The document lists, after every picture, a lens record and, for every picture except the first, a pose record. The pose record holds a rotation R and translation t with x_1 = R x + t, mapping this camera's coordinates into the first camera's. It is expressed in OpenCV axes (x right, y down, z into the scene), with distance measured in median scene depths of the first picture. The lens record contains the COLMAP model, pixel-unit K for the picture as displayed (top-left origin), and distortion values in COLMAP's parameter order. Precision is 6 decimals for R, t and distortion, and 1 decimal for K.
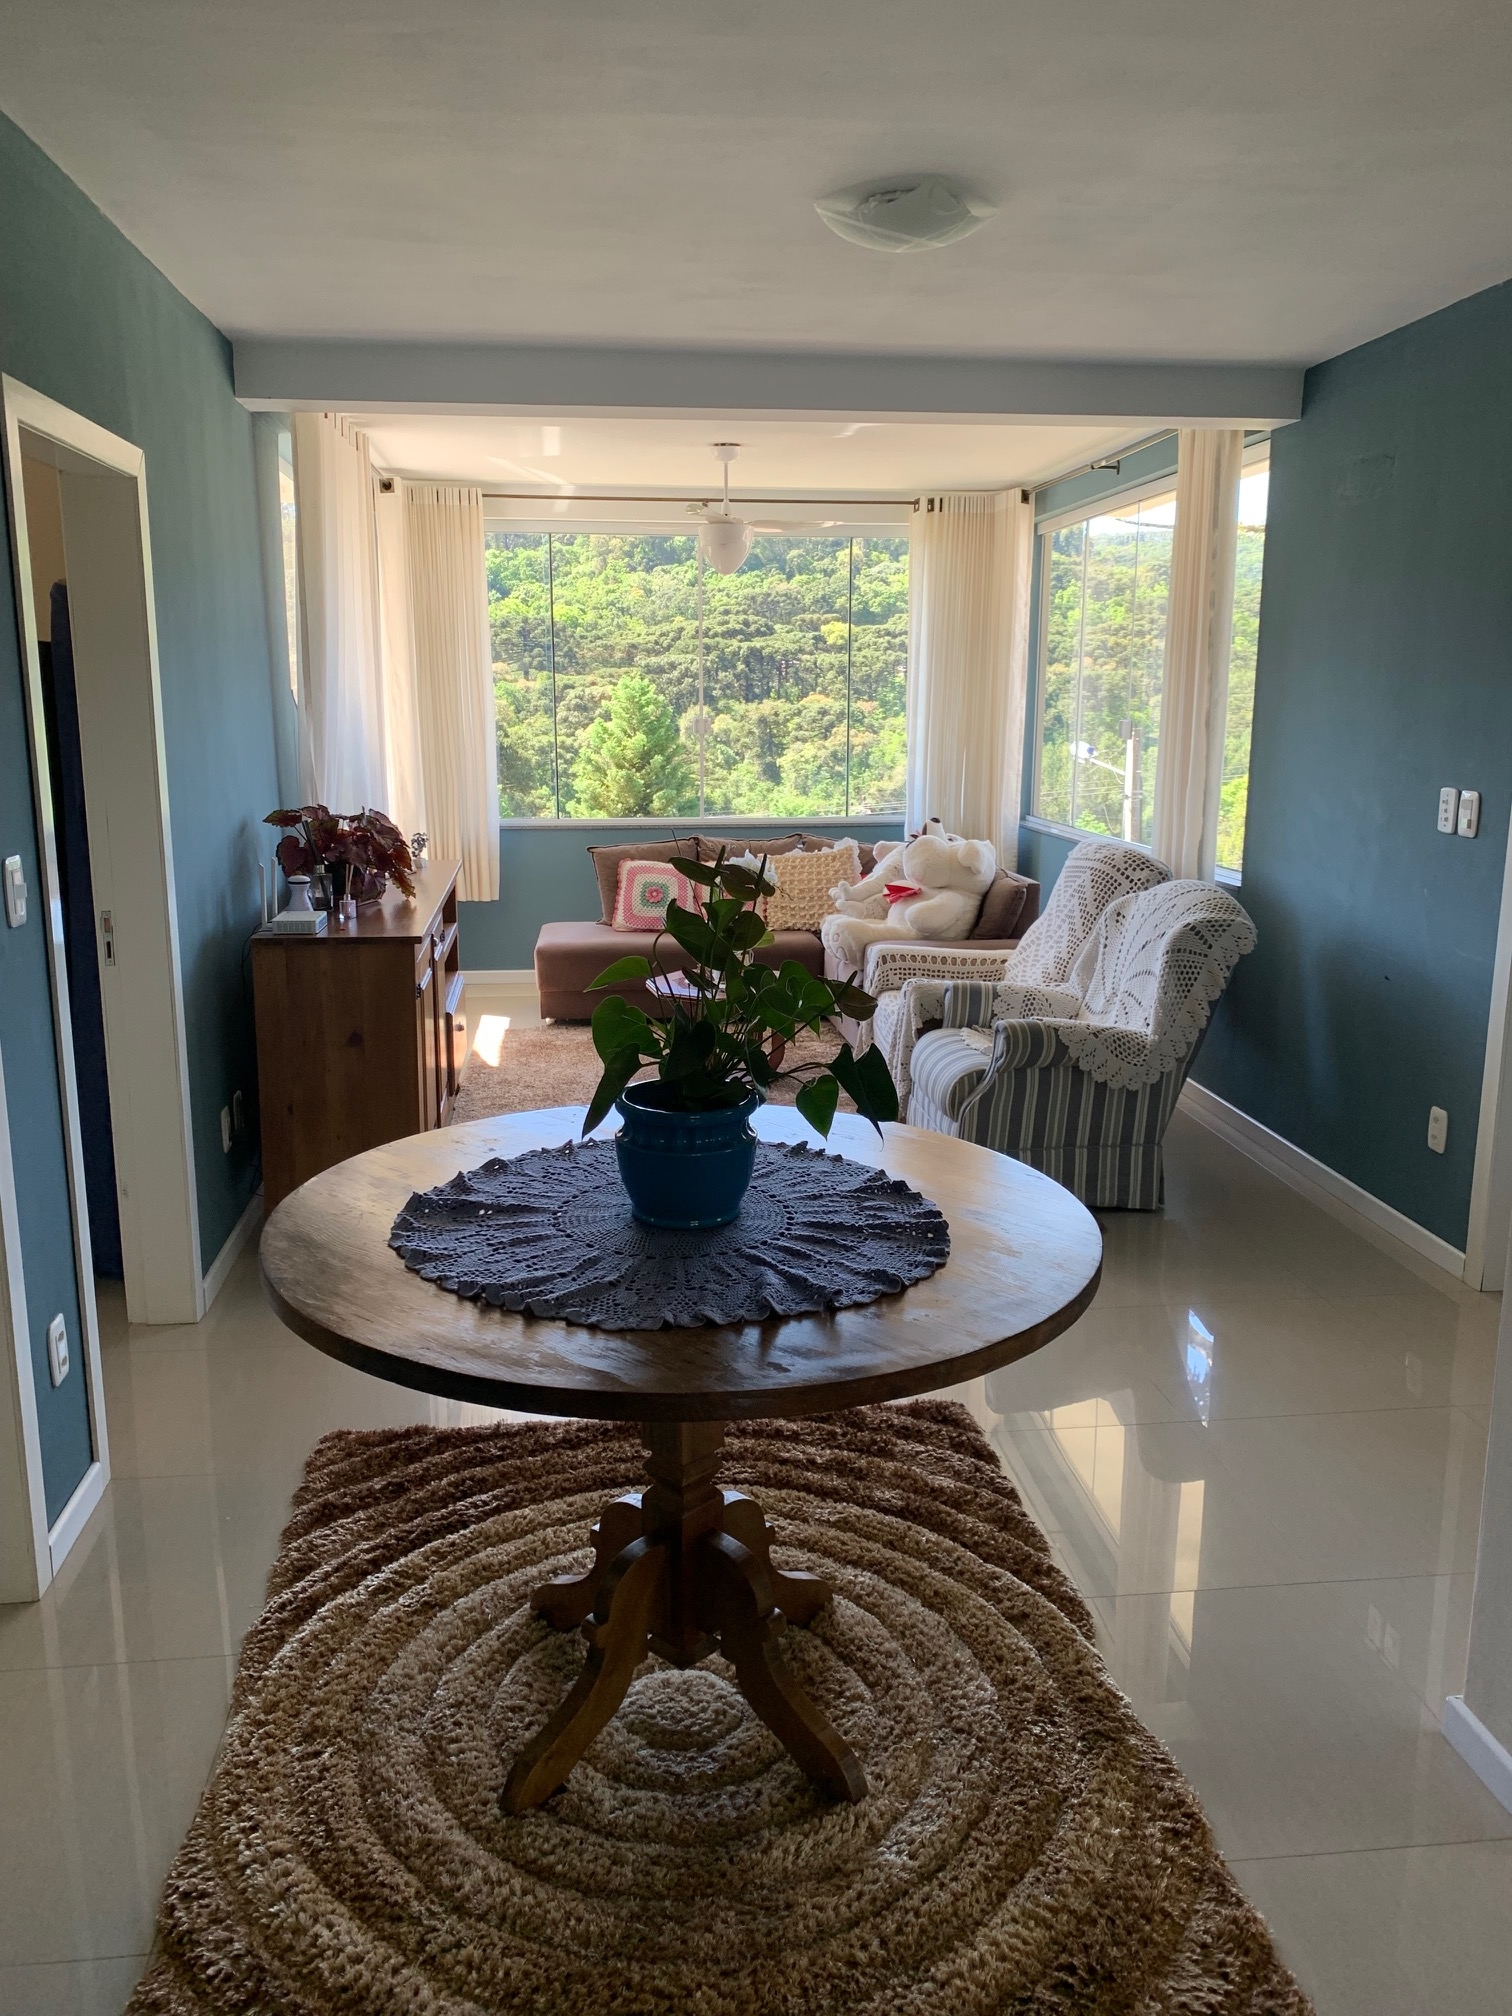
lens RADIAL K [[1543.3, 0, 737.7], [0, 1543.3, 1048.8], [0, 0, 1]] dist [0.052509, -0.071627]
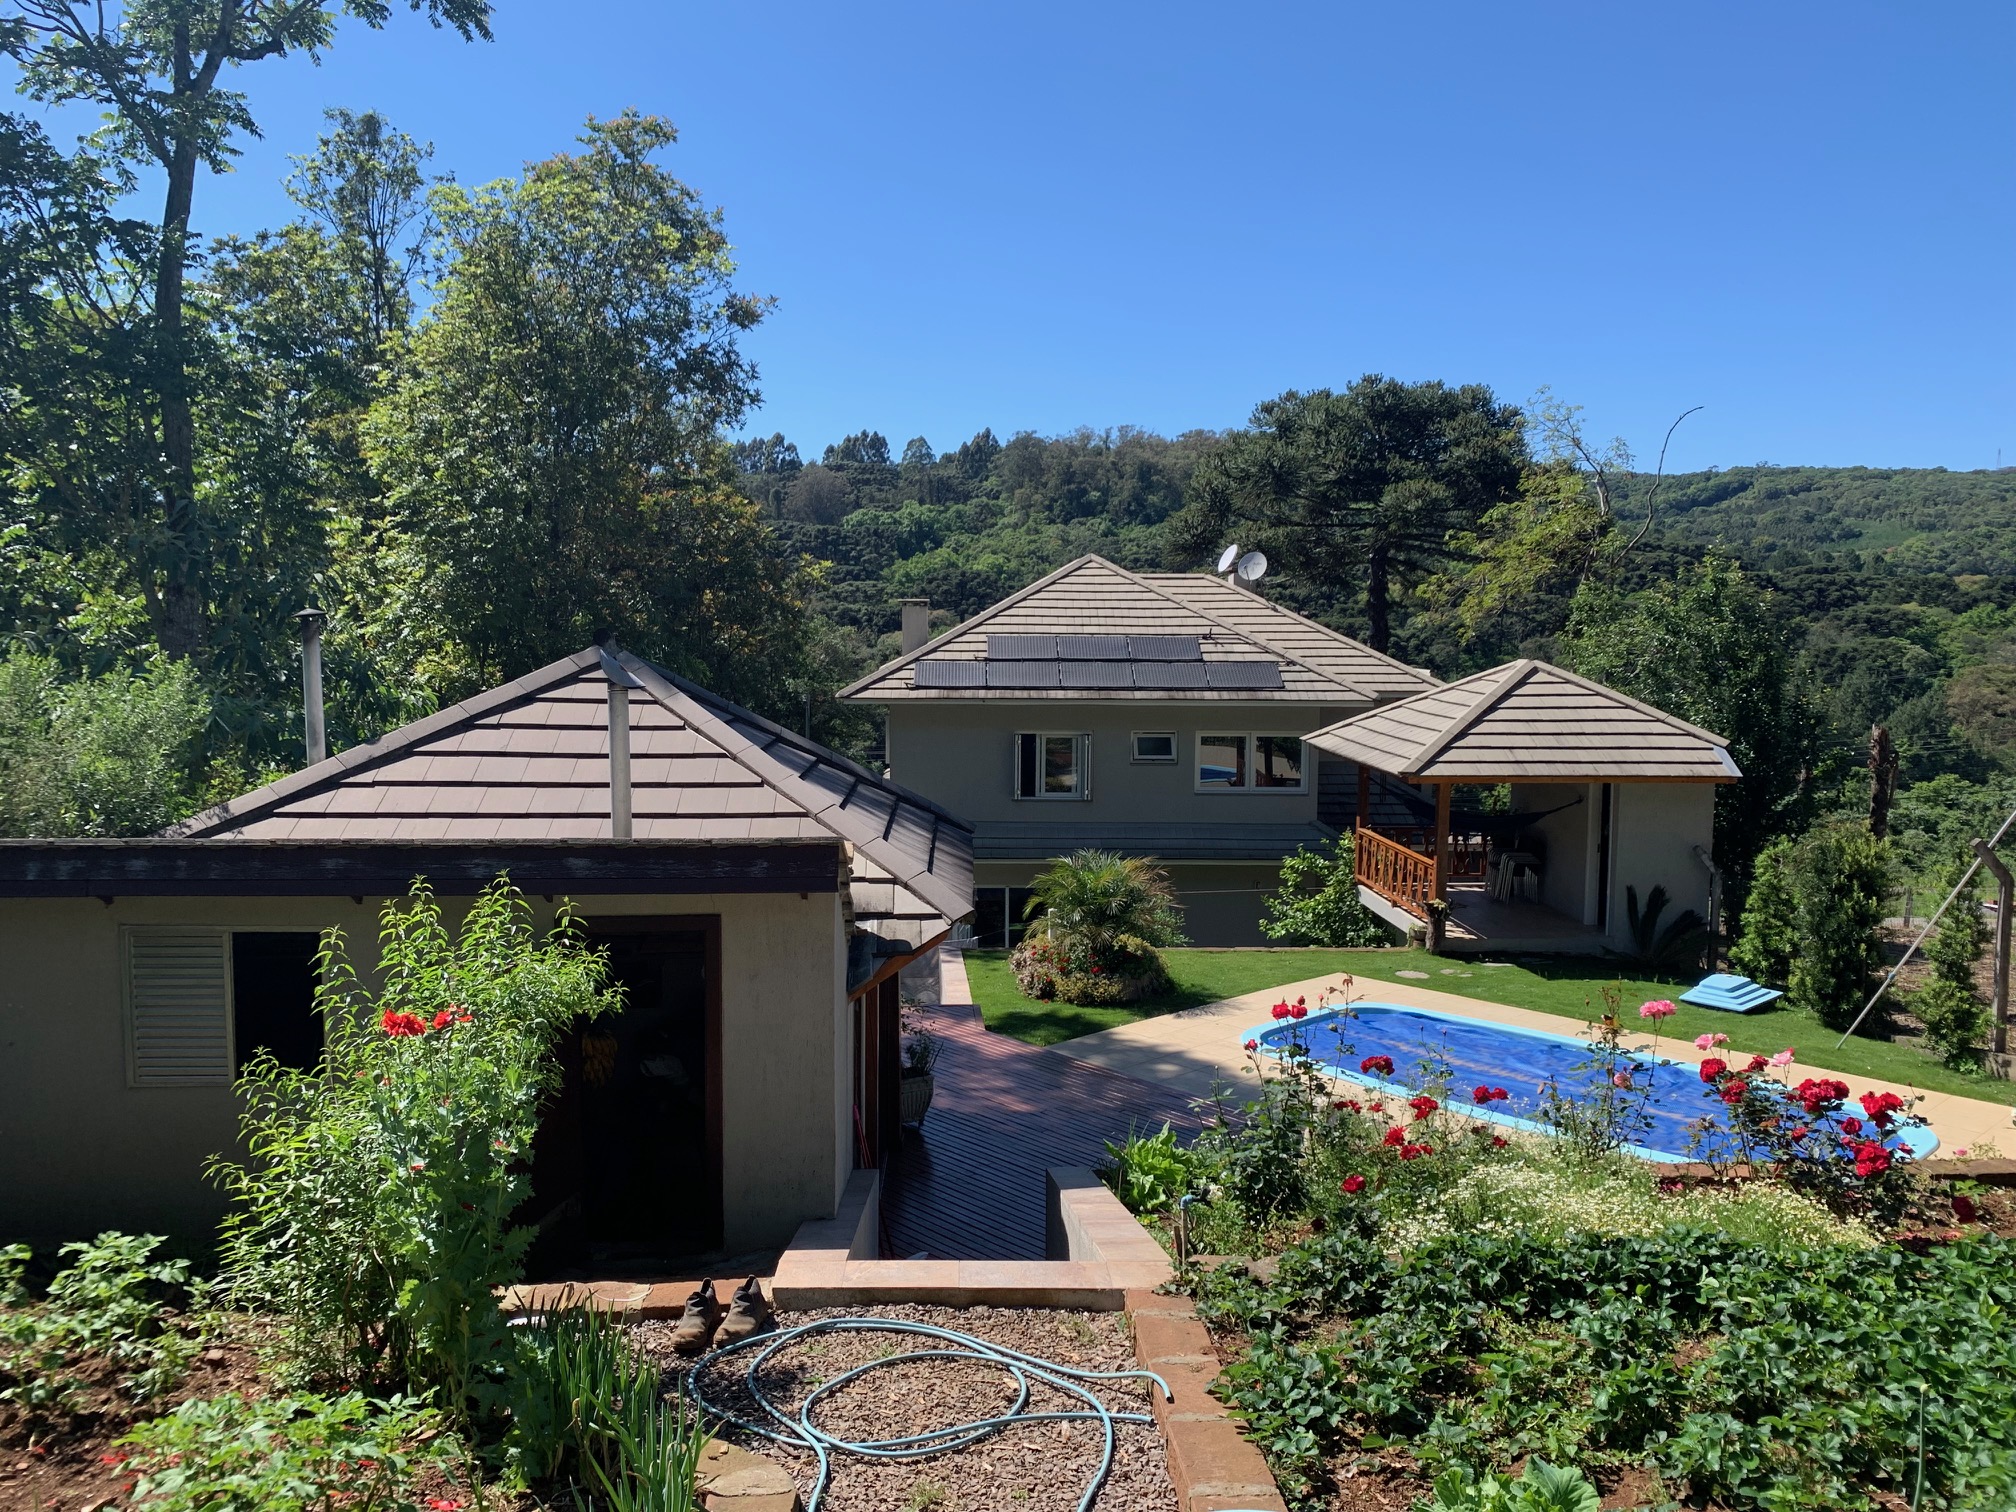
lens RADIAL K [[1543.3, 0, 969.7], [0, 1543.3, 765.5], [0, 0, 1]] dist [0.052509, -0.071627]
pose [[0.993463, 0.017336, -0.112828, 0.049095], [-0.032071, 0.990979, -0.130123, 0.345734], [0.109554, 0.132891, 0.985057, -2.555806]]
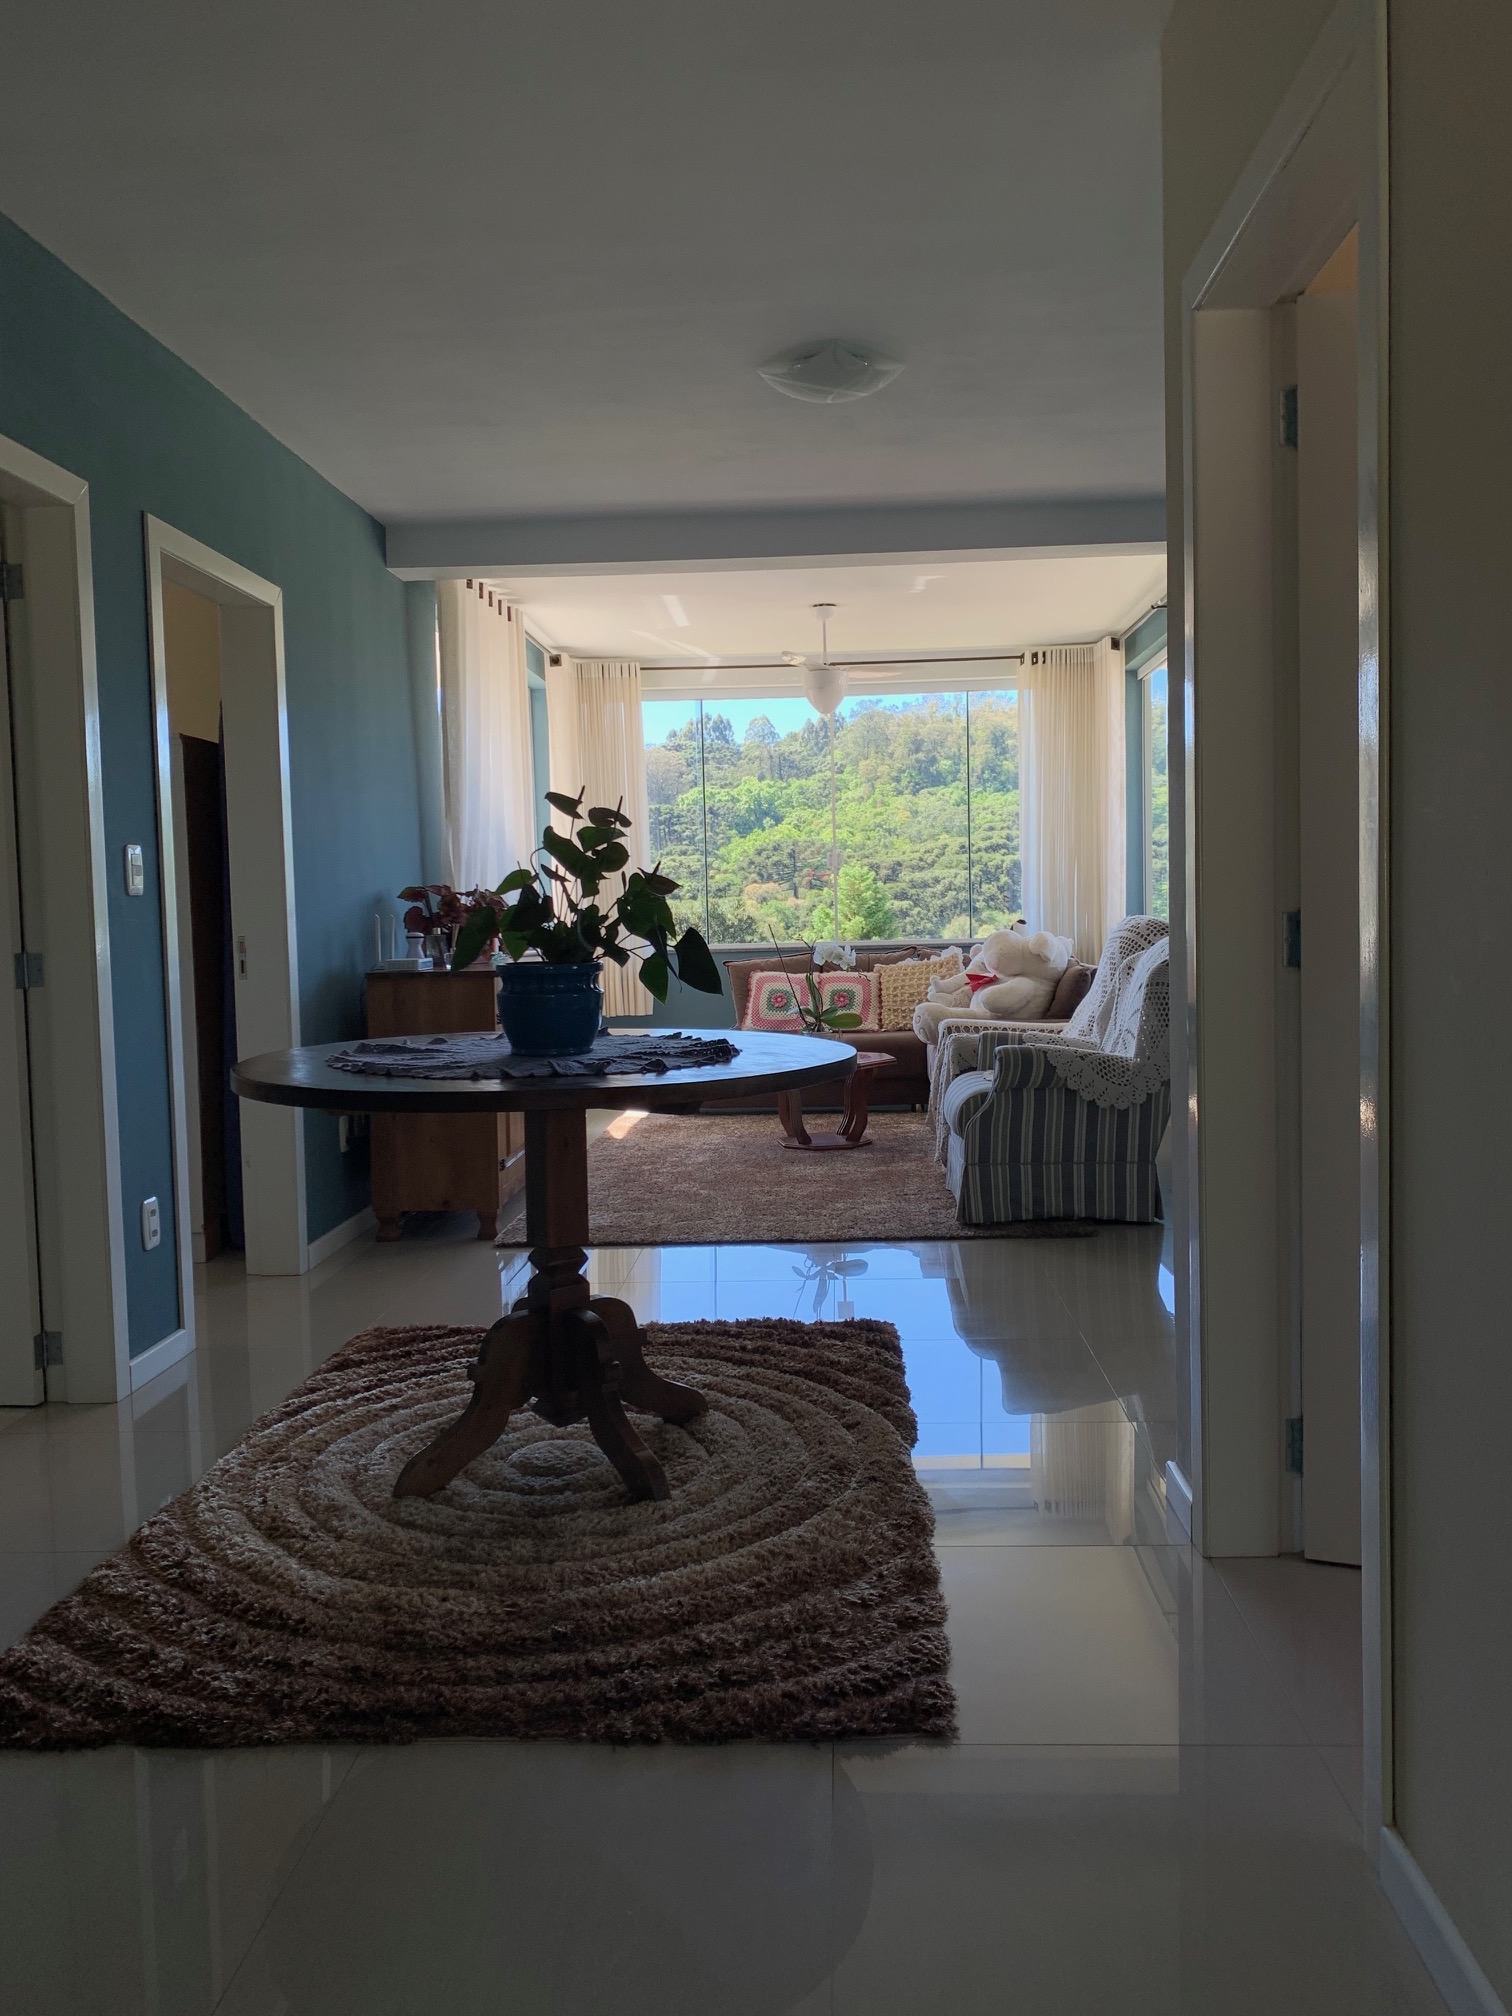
lens RADIAL K [[1543.3, 0, 766.6], [0, 1543.3, 1041.0], [0, 0, 1]] dist [0.052509, -0.071627]
pose [[0.987763, -0.010298, -0.155624, 0.109484], [-0.011942, 0.989895, -0.141300, 0.086248], [0.155507, 0.141429, 0.977658, -0.085586]]
